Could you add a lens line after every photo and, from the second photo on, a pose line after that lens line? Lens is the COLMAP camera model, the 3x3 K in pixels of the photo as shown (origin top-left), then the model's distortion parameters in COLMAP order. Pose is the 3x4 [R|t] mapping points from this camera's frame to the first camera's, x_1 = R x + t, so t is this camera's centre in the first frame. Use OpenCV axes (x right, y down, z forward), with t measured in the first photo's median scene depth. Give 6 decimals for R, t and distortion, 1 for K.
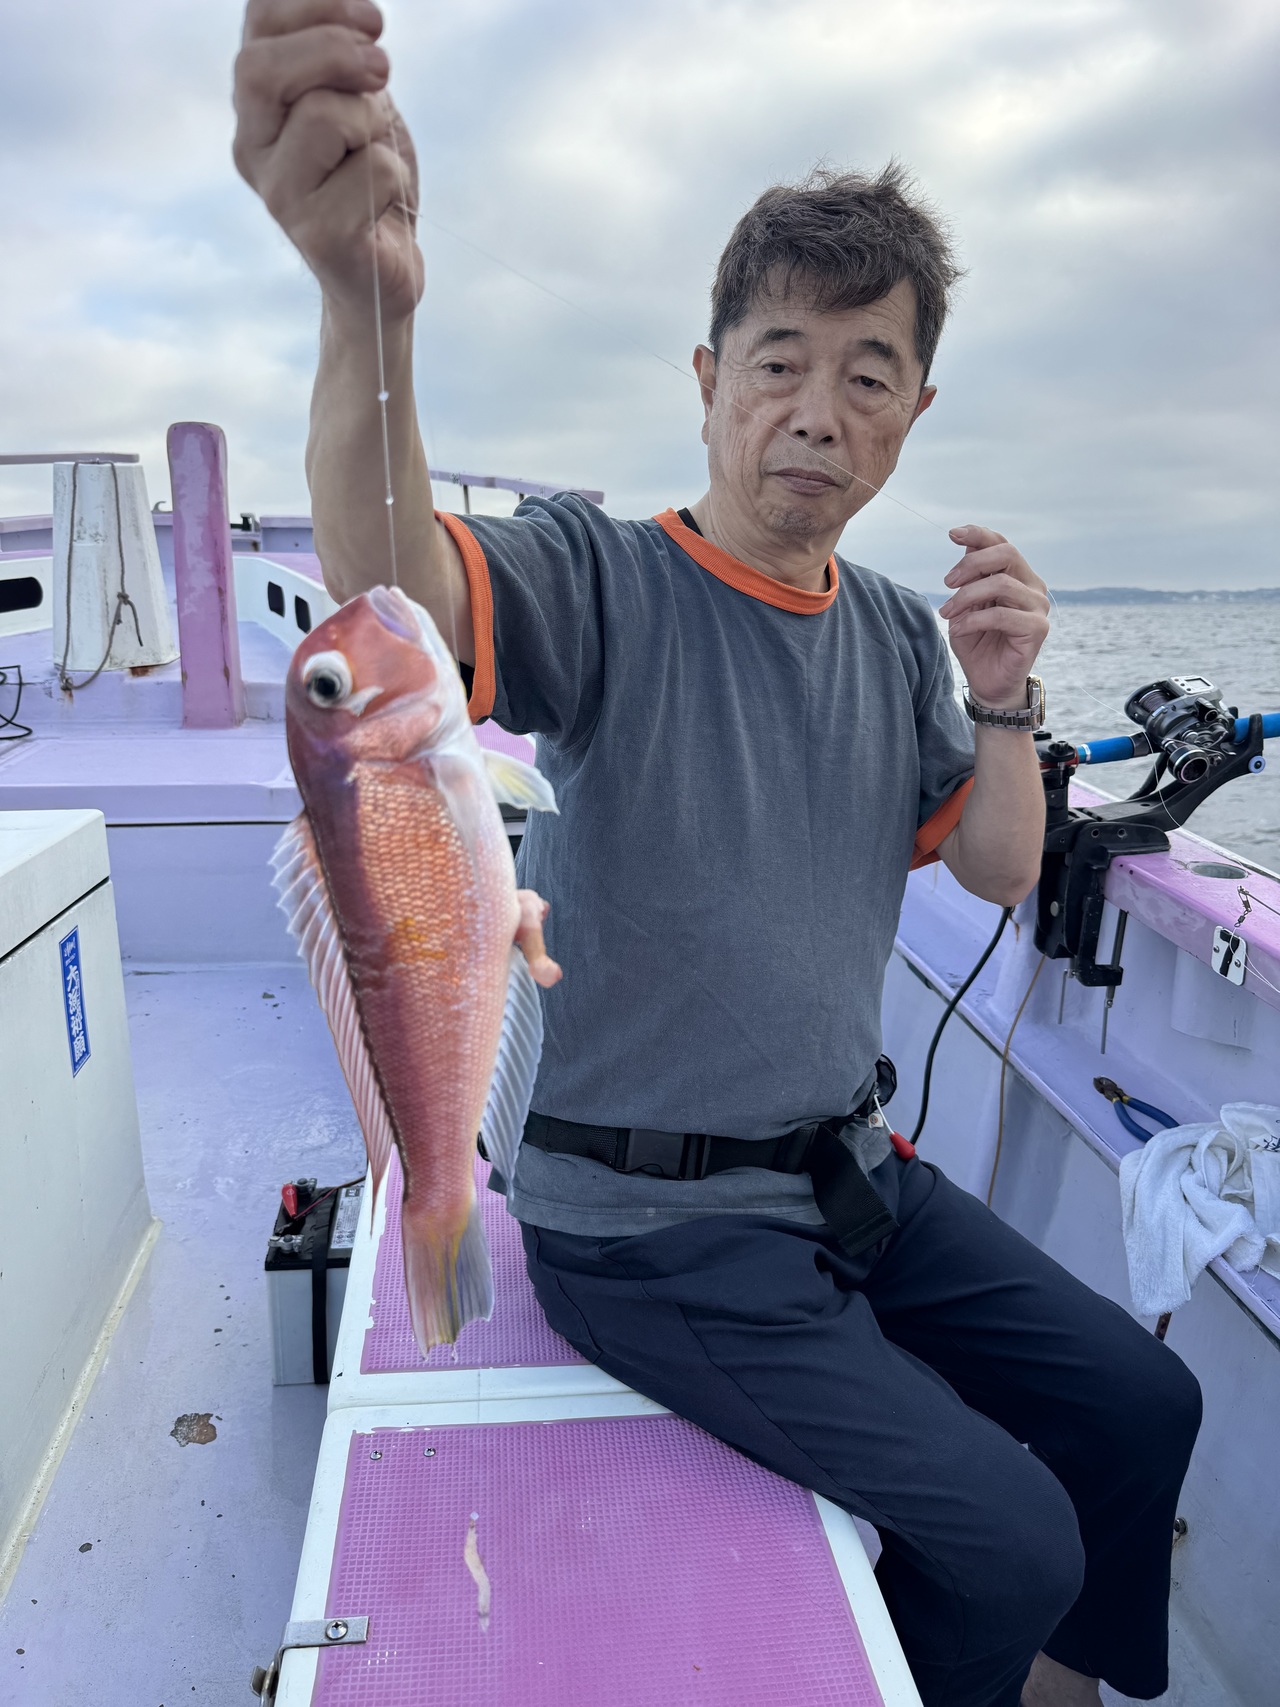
lens RADIAL K [[1189.2, 0, 646.2], [0, 1189.2, 845.1], [0, 0, 1]] dist [0.009794, 0.001000]
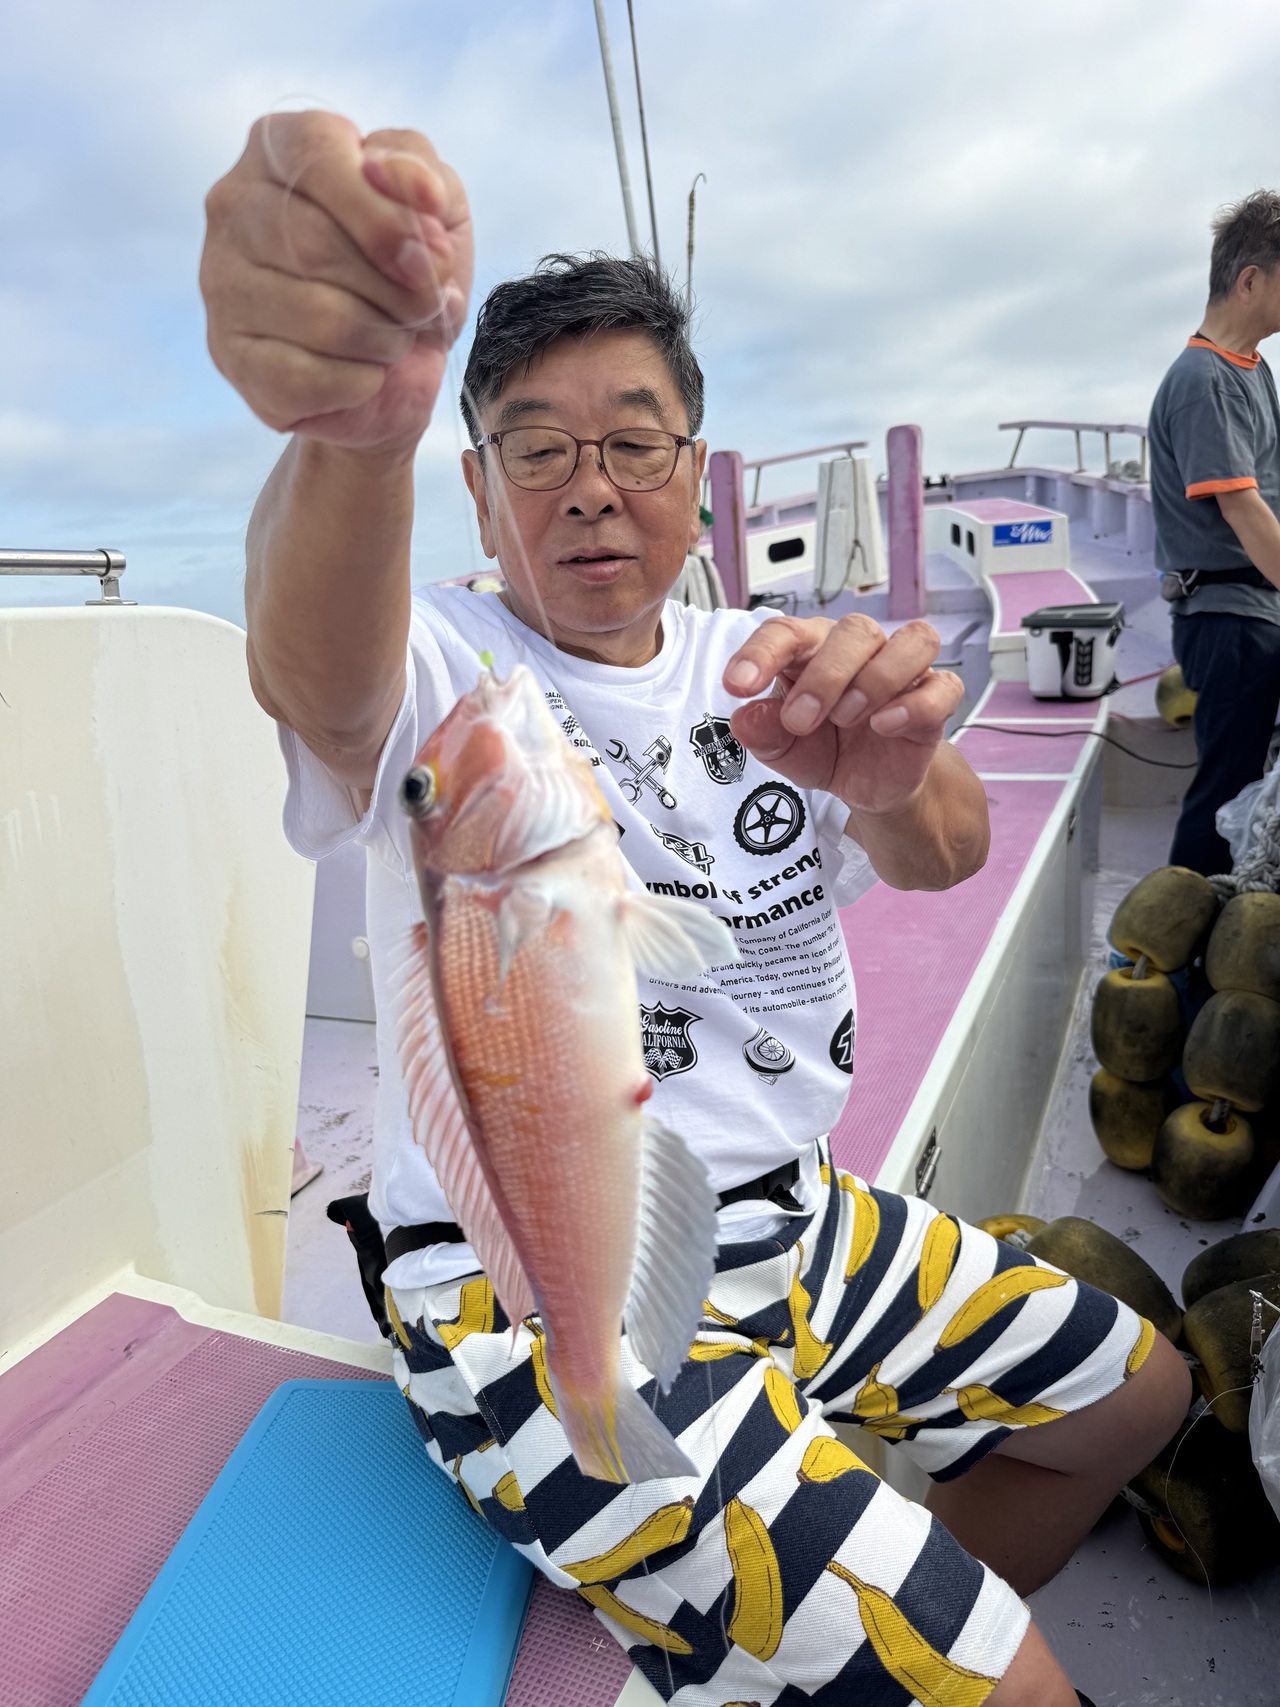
lens RADIAL K [[1189.2, 0, 646.5], [0, 1189.2, 857.4], [0, 0, 1]] dist [0.009794, 0.001000]
pose [[0.838527, 0.053216, -0.542256, 0.203317], [-0.024801, 0.997915, 0.059583, 0.121054], [0.544296, -0.036513, 0.838098, -0.483577]]
